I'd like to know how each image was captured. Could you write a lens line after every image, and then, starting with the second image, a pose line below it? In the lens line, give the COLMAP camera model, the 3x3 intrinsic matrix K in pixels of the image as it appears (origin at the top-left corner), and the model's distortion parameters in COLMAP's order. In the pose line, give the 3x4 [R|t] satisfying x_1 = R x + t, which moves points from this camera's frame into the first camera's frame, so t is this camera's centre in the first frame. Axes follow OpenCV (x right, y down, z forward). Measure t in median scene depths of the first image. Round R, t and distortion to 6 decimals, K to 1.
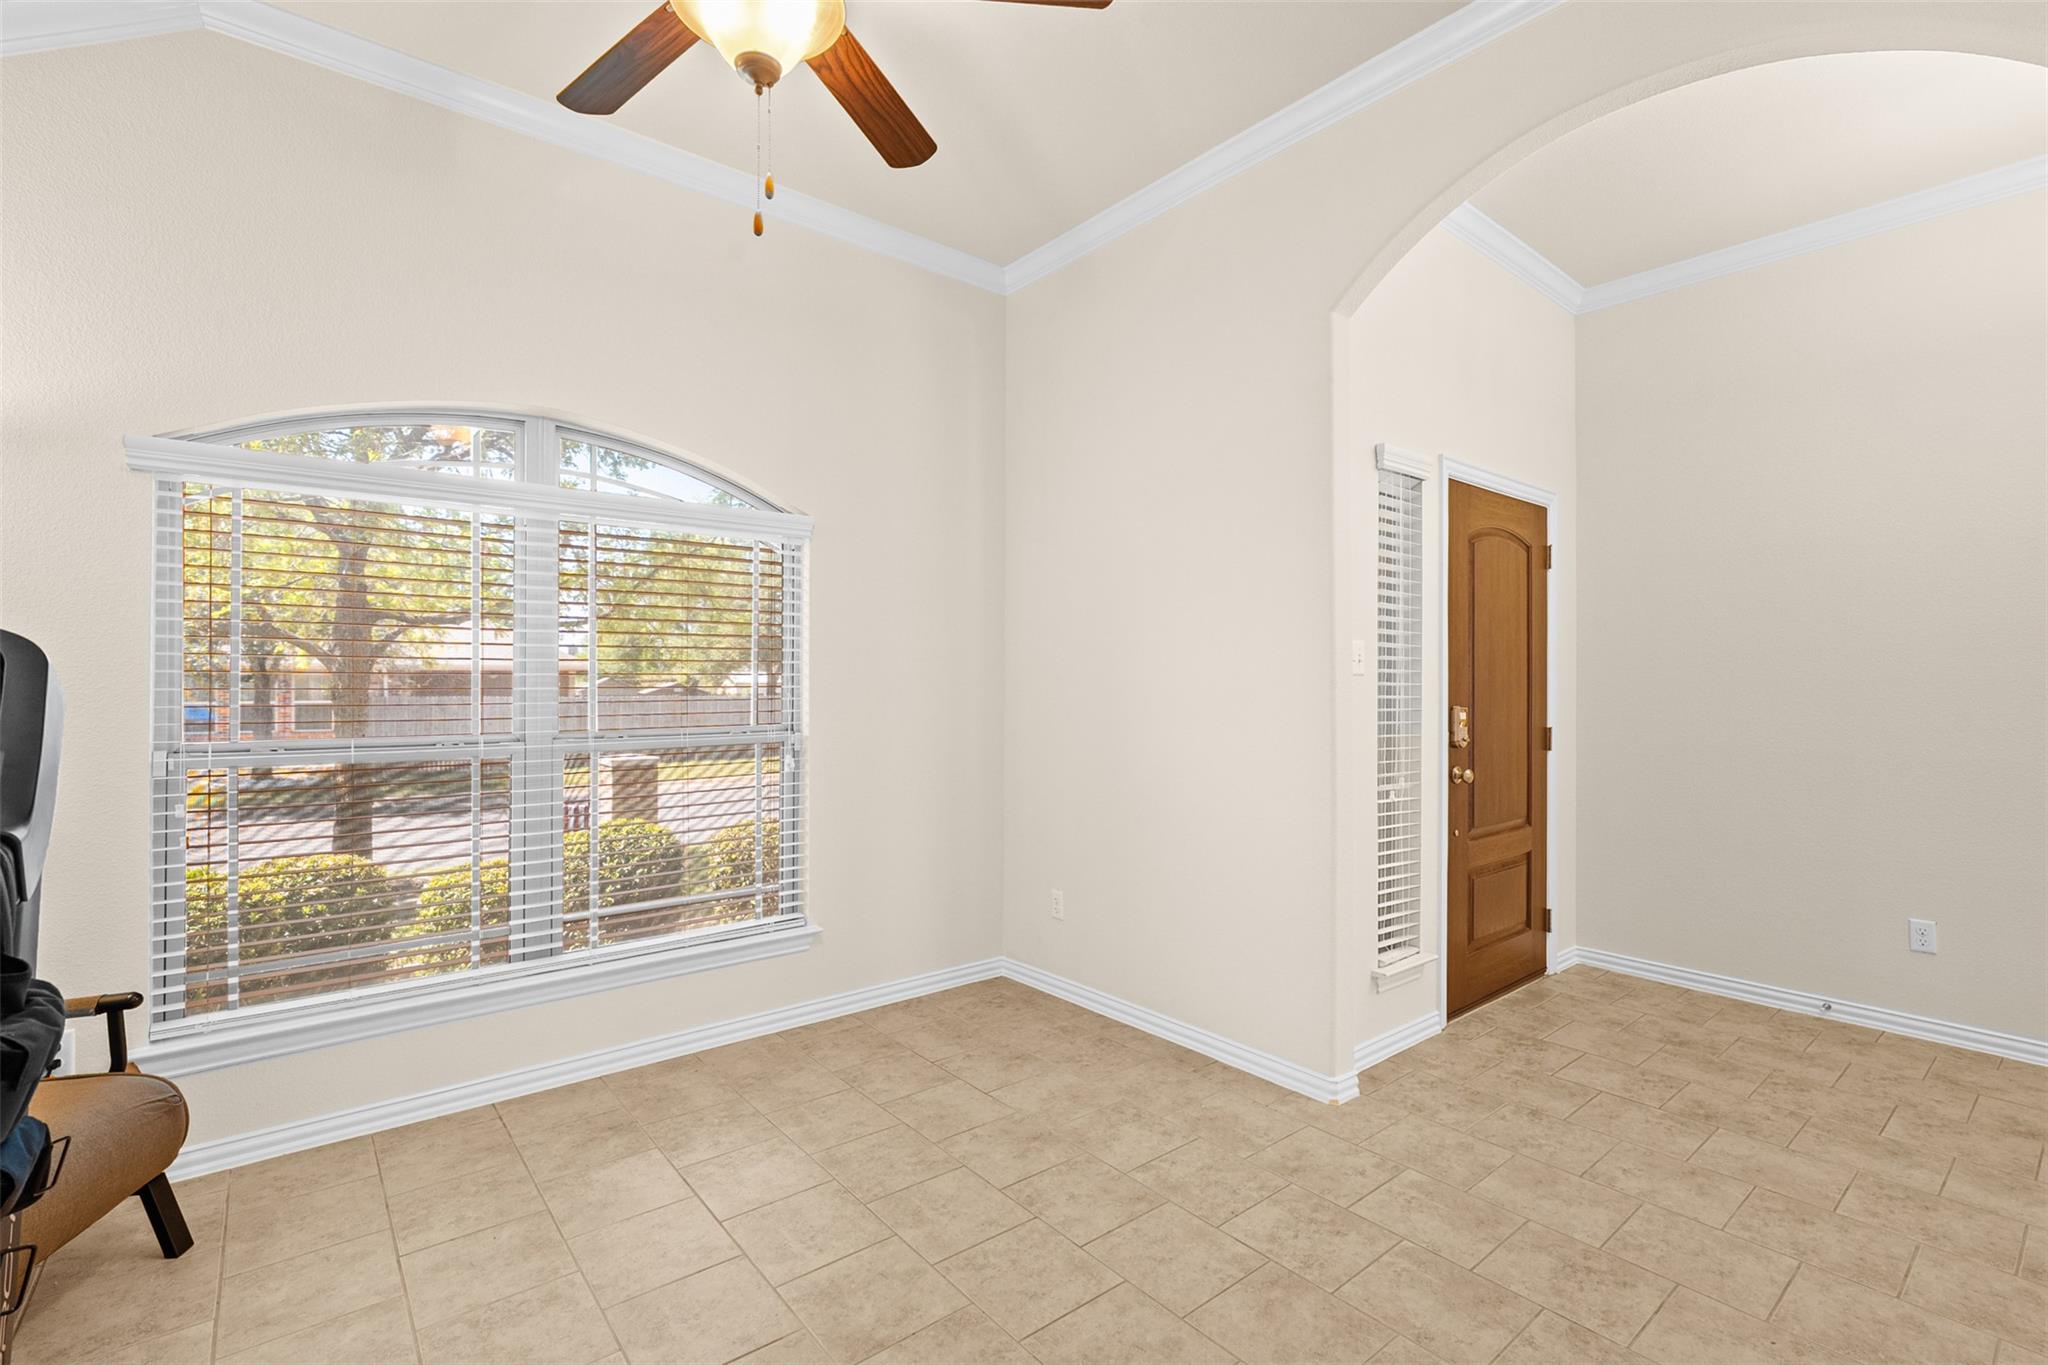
lens RADIAL K [[909.7, 0, 1027.8], [0, 909.7, 683.7], [0, 0, 1]] dist [-0.002423, 0.000404]
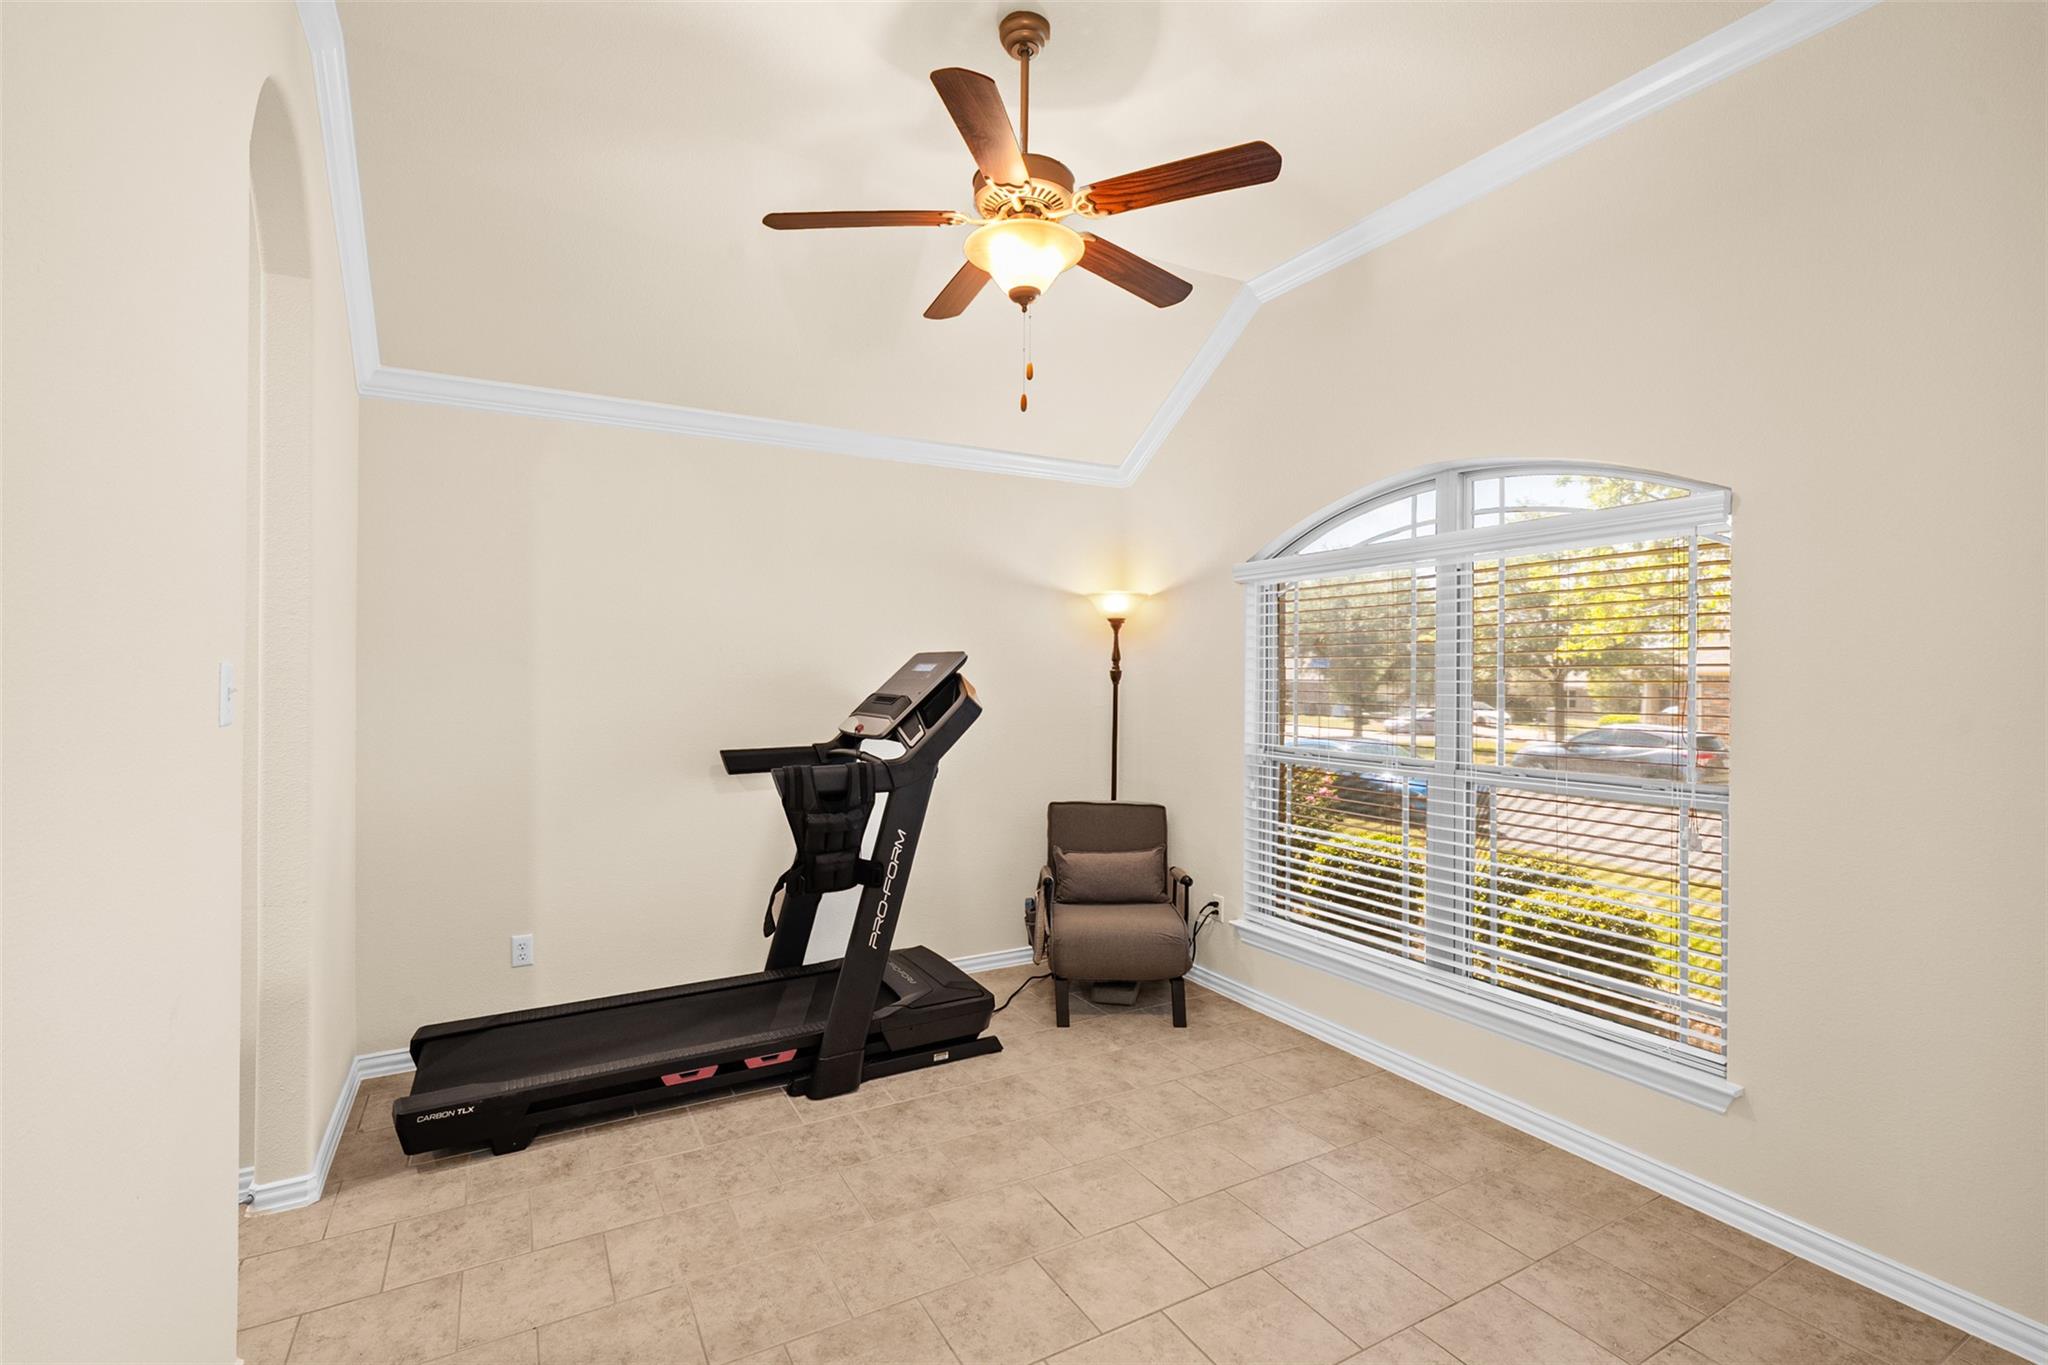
lens RADIAL K [[909.7, 0, 1027.8], [0, 909.7, 683.7], [0, 0, 1]] dist [-0.002423, 0.000404]
pose [[-0.168898, -0.003405, -0.985628, 0.713602], [-0.009900, 0.999949, -0.001758, -0.037215], [0.985584, 0.009461, -0.168924, 0.799540]]
